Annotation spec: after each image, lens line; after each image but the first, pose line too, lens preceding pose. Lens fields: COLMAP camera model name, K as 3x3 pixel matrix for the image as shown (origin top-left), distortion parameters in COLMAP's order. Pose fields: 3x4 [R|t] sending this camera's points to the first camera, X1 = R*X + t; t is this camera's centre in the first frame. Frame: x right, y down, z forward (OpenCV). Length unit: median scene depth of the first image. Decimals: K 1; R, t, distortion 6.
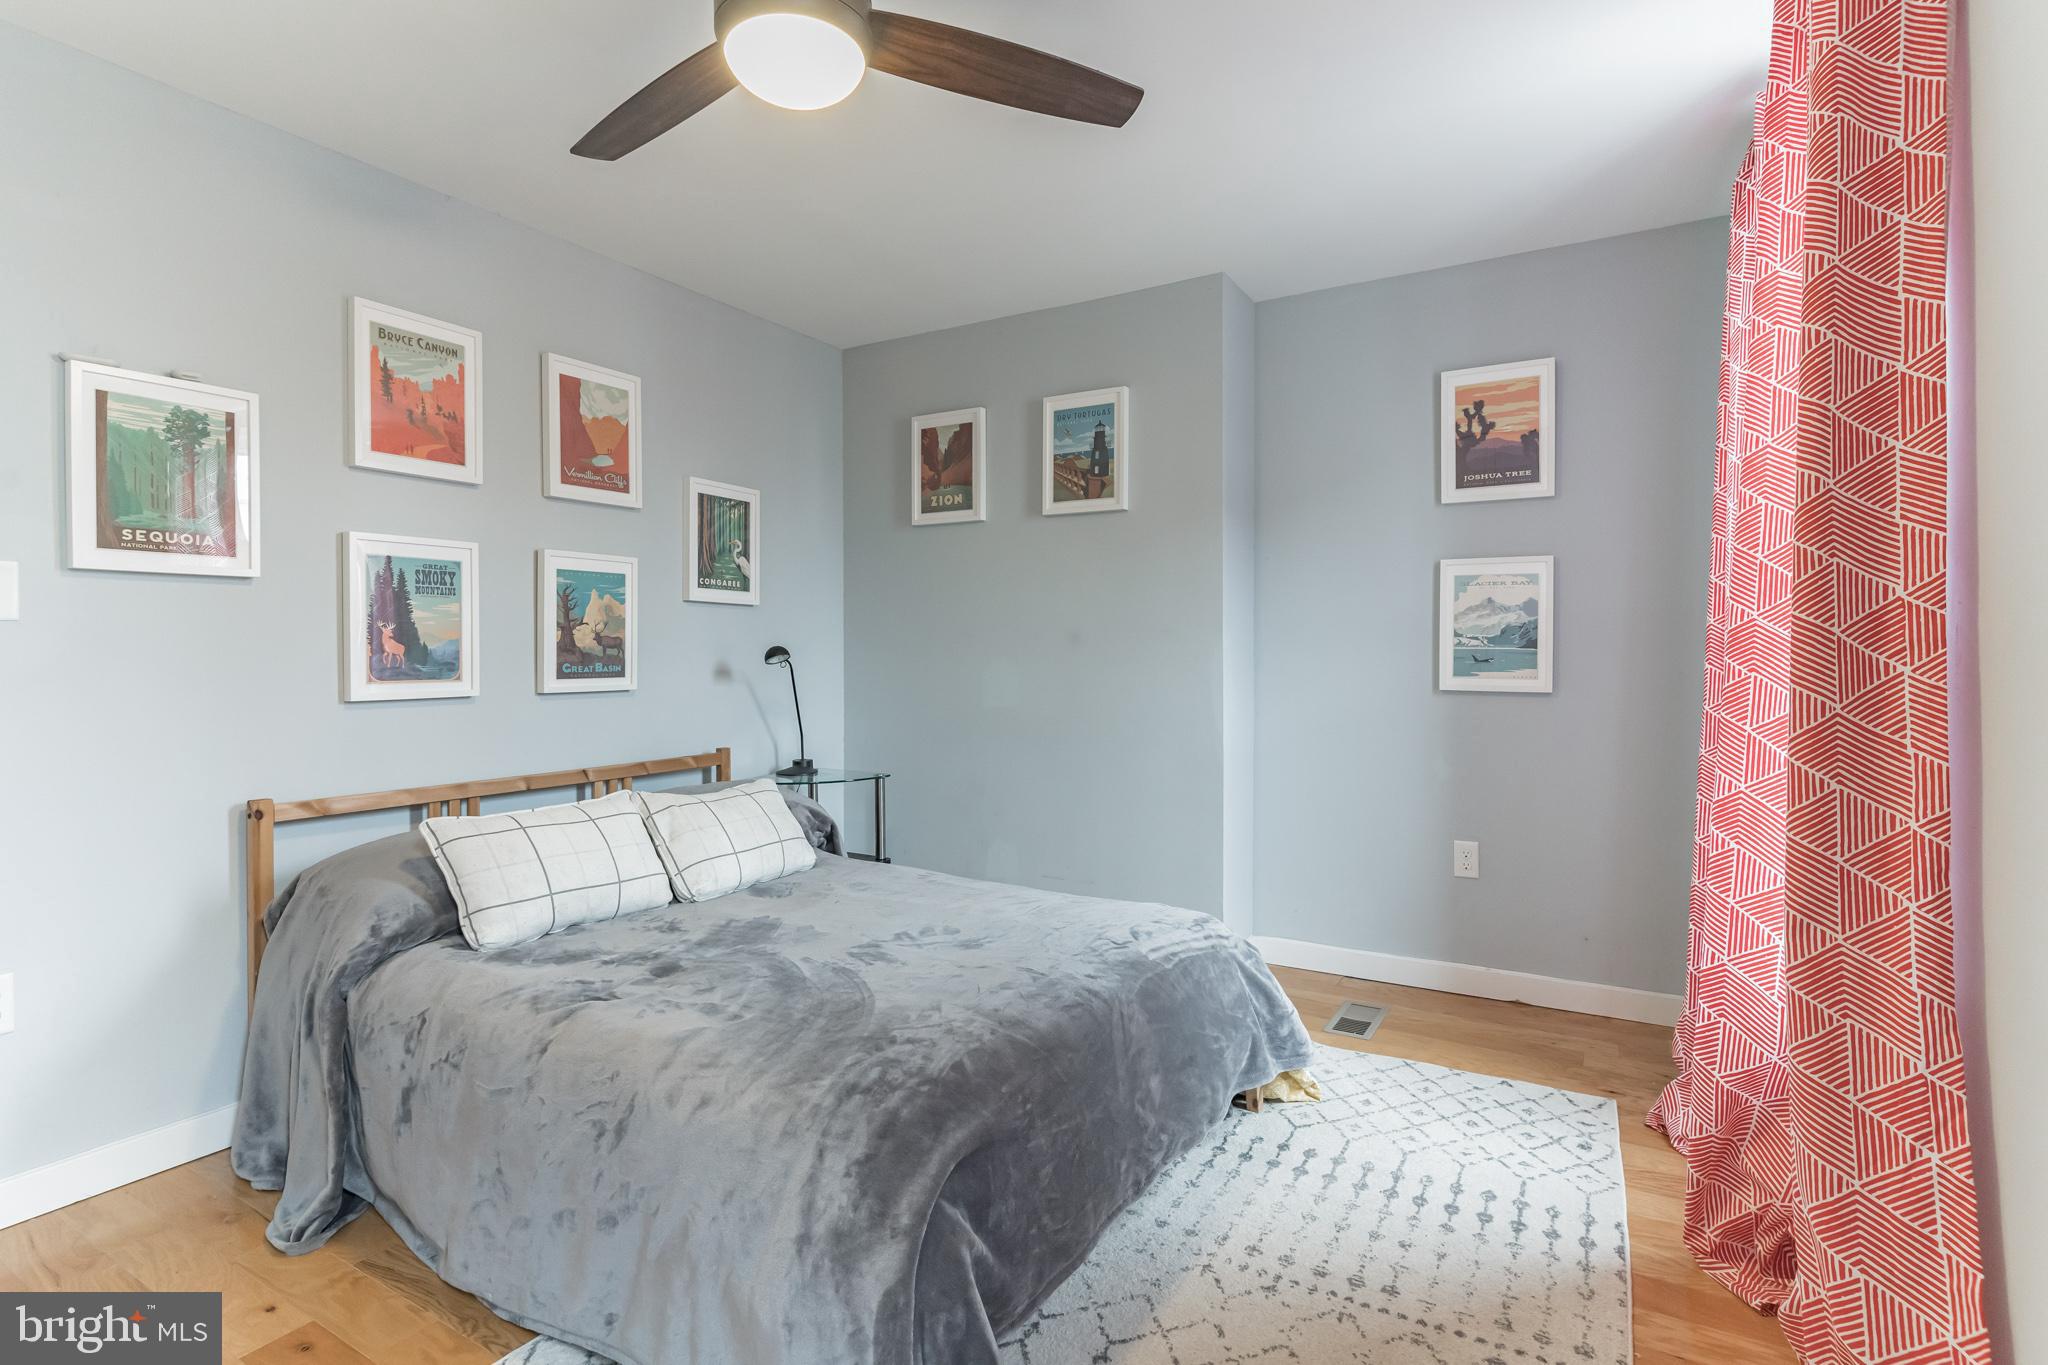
lens RADIAL K [[986.7, 0, 1021.2], [0, 986.7, 661.5], [0, 0, 1]] dist [0.001417, -0.000246]
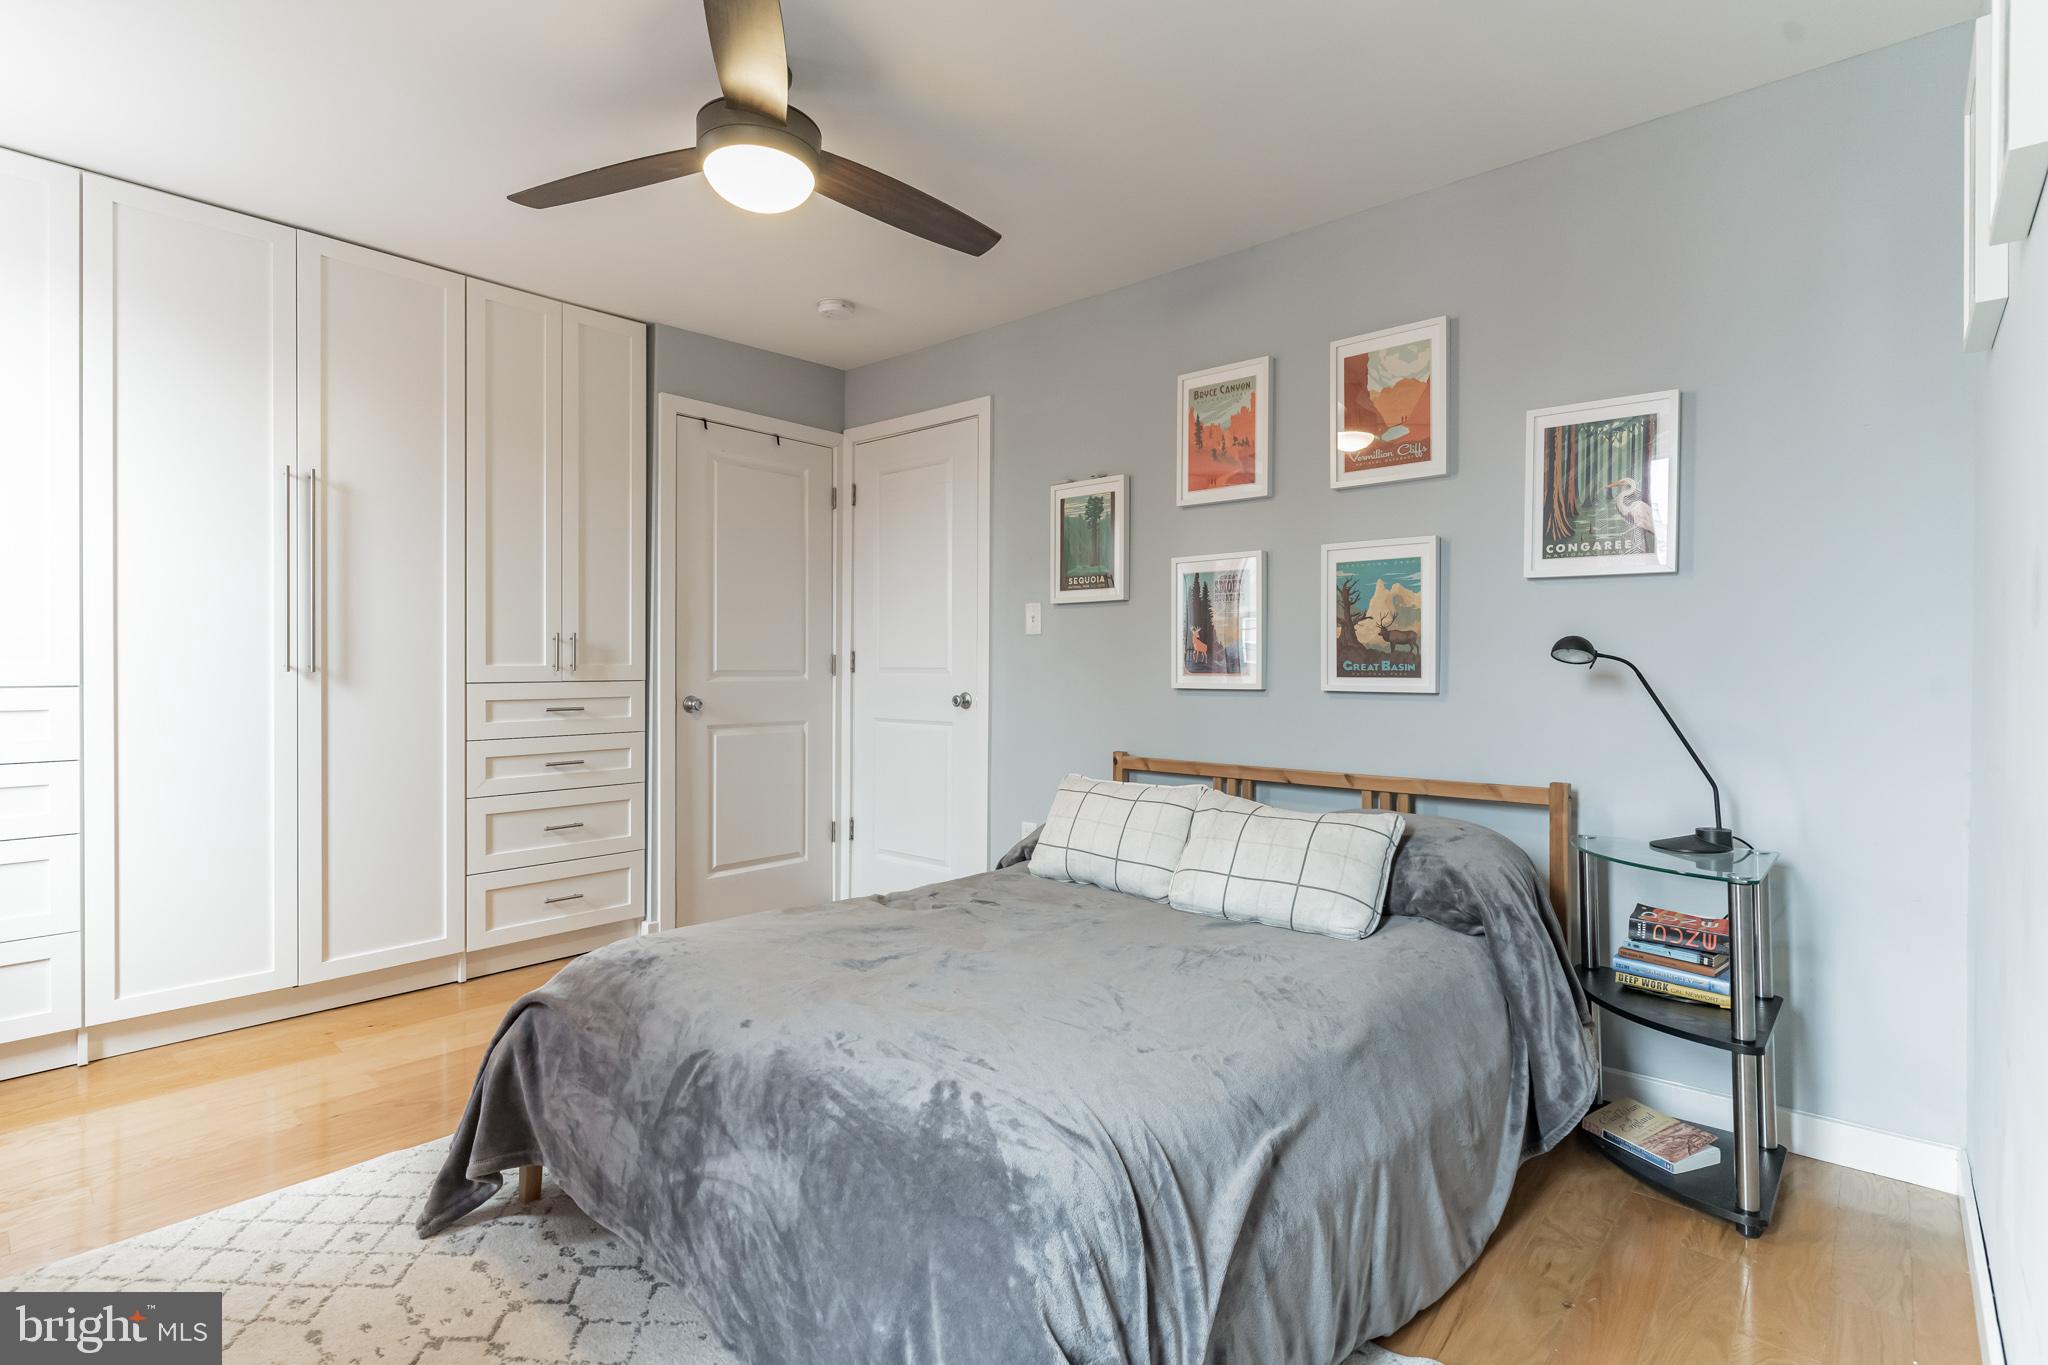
lens RADIAL K [[986.7, 0, 1020.0], [0, 986.7, 672.1], [0, 0, 1]] dist [0.001417, -0.000246]
pose [[-0.194768, 0.010697, -0.980791, 0.537648], [-0.010396, 0.999862, 0.012969, 0.003801], [0.980794, 0.012722, -0.194629, 0.882982]]
